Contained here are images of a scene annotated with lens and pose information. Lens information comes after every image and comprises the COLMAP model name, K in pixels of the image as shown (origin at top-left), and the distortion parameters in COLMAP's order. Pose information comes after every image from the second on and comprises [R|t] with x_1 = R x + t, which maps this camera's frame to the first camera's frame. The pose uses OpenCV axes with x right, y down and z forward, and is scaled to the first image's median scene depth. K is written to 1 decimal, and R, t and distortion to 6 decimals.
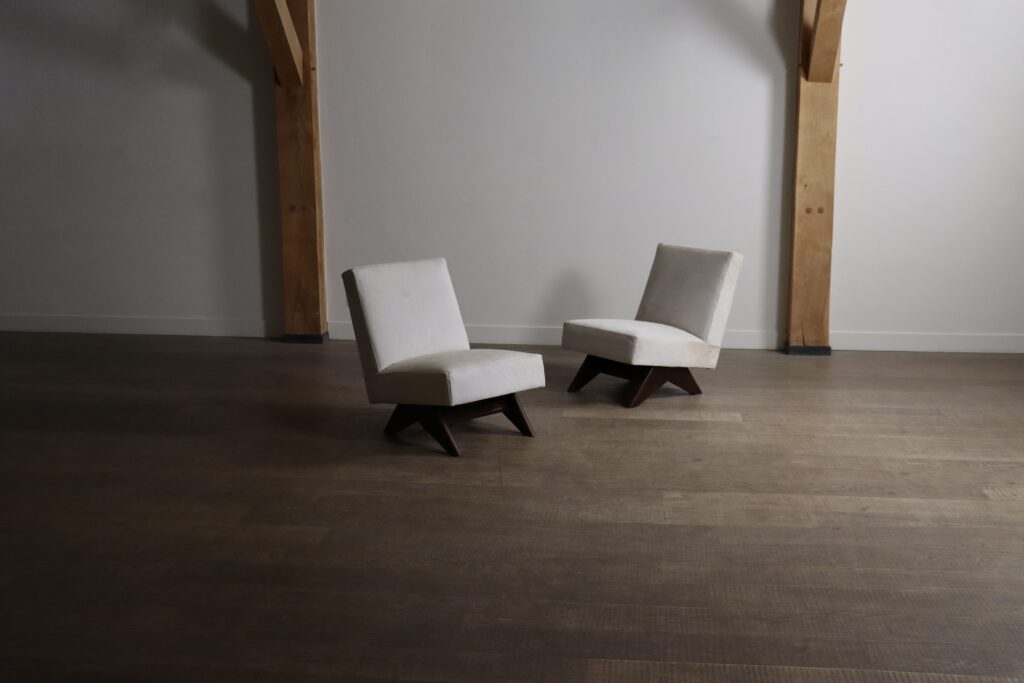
lens RADIAL K [[1168.6, 0, 512.0], [0, 1168.6, 341.5], [0, 0, 1]] dist [-0.016216, -0.022728]
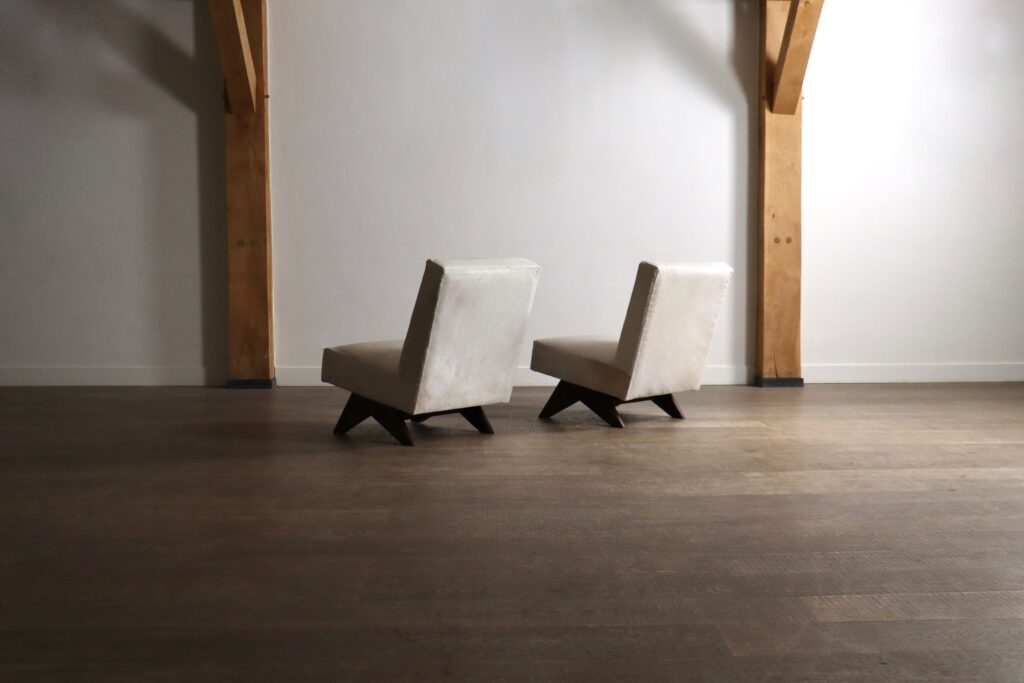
lens RADIAL K [[1108.4, 0, 512.0], [0, 1108.4, 341.5], [0, 0, 1]] dist [-0.050083, -0.009716]
pose [[0.988532, -0.008862, 0.150753, -0.115658], [0.028076, 0.991657, -0.125810, 0.087741], [-0.148380, 0.128600, 0.980533, 0.119616]]
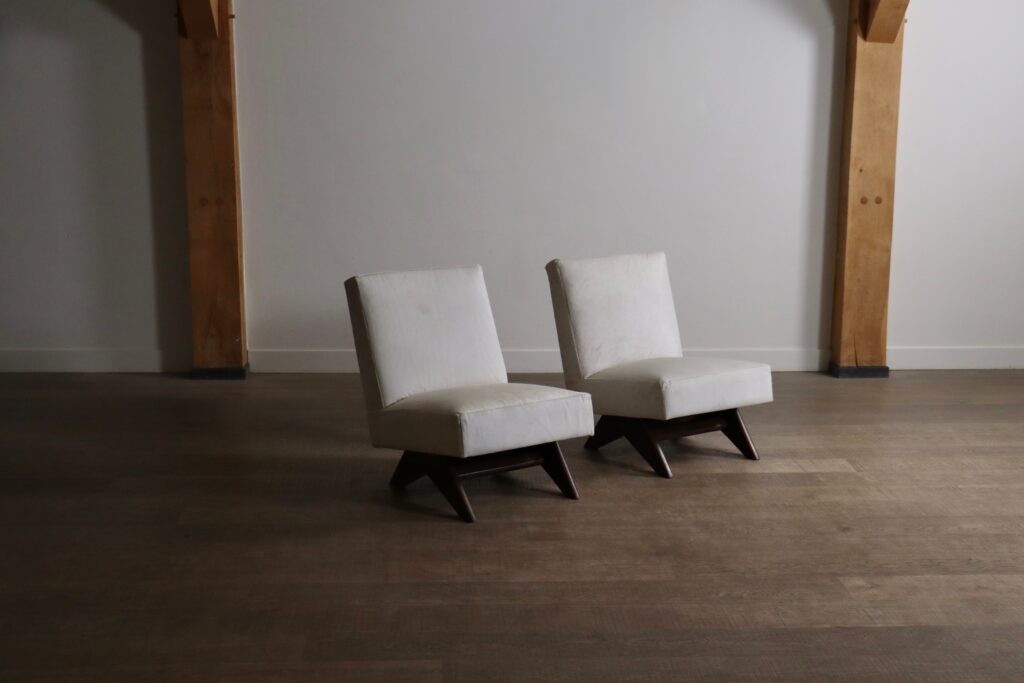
lens RADIAL K [[1364.7, 0, 512.0], [0, 1364.7, 341.5], [0, 0, 1]] dist [0.030161, 0.097057]
pose [[0.985469, -0.024238, 0.168119, -0.153322], [0.024283, 0.999704, 0.001787, -0.022095], [-0.168112, 0.002321, 0.985765, 0.102695]]
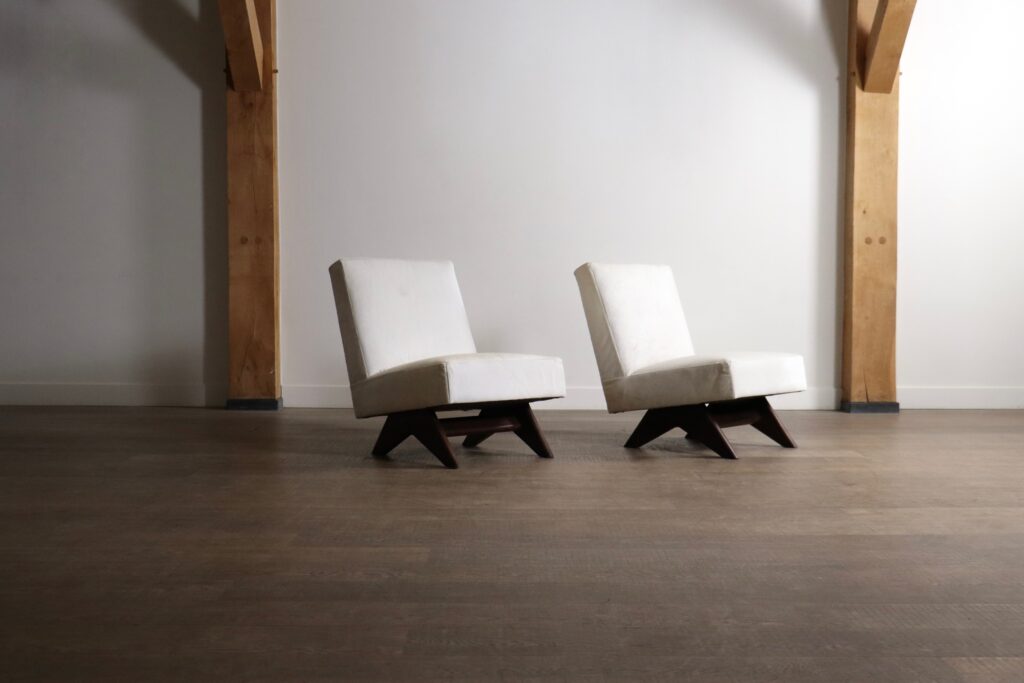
lens RADIAL K [[1260.7, 0, 512.0], [0, 1260.7, 341.5], [0, 0, 1]] dist [-0.007088, 0.088216]
pose [[0.991563, 0.000142, 0.129623, -0.126152], [0.018850, 0.989211, -0.145278, 0.091269], [-0.128245, 0.146496, 0.980863, 0.142500]]
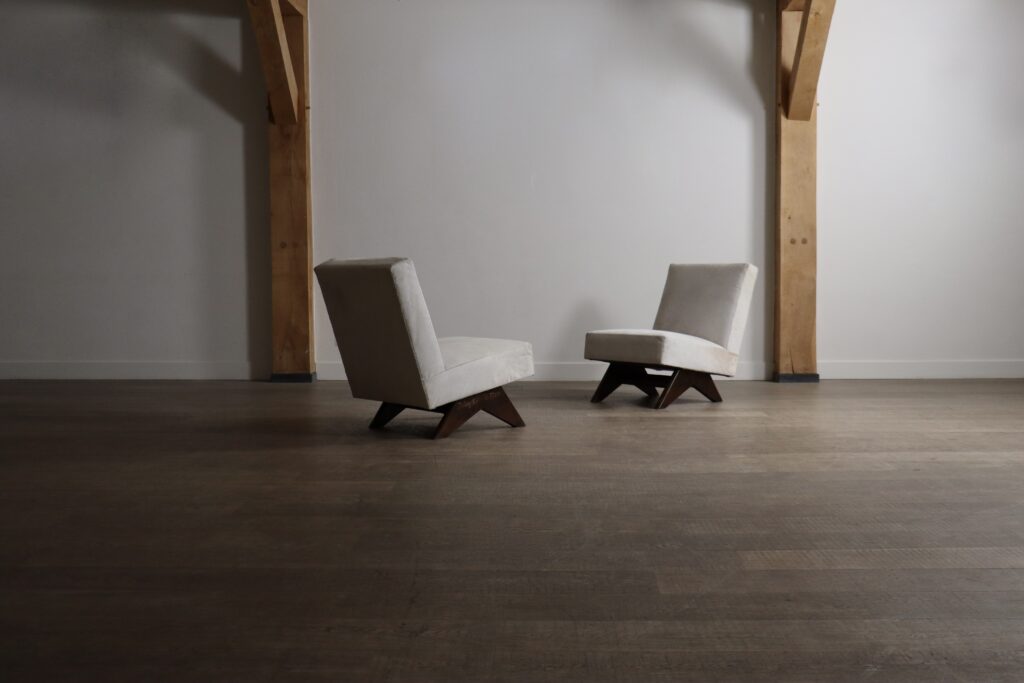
lens RADIAL K [[1114.7, 0, 512.0], [0, 1114.7, 341.5], [0, 0, 1]] dist [-0.067209, -0.000943]
pose [[0.995497, -0.006811, 0.094550, -0.090490], [0.019314, 0.991067, -0.131956, 0.103420], [-0.092807, 0.133188, 0.986736, 0.061970]]
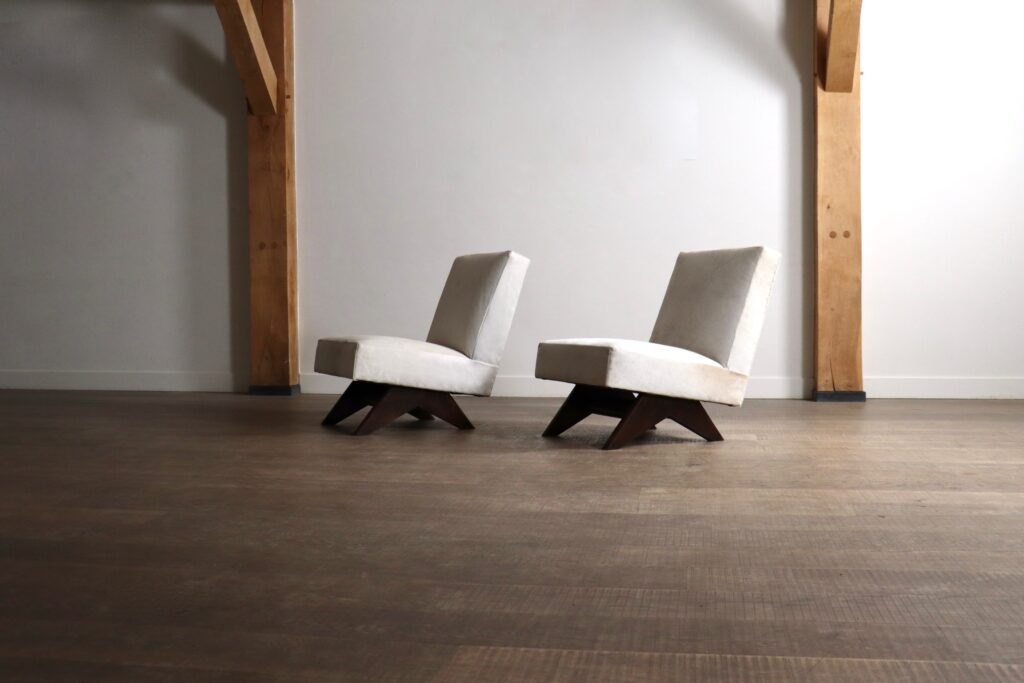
lens RADIAL K [[1068.6, 0, 512.0], [0, 1068.6, 341.5], [0, 0, 1]] dist [-0.078522, 0.042862]
pose [[0.998530, -0.001228, -0.054190, 0.056695], [-0.007332, 0.987493, -0.157489, 0.096756], [0.053706, 0.157655, 0.986033, 0.214767]]
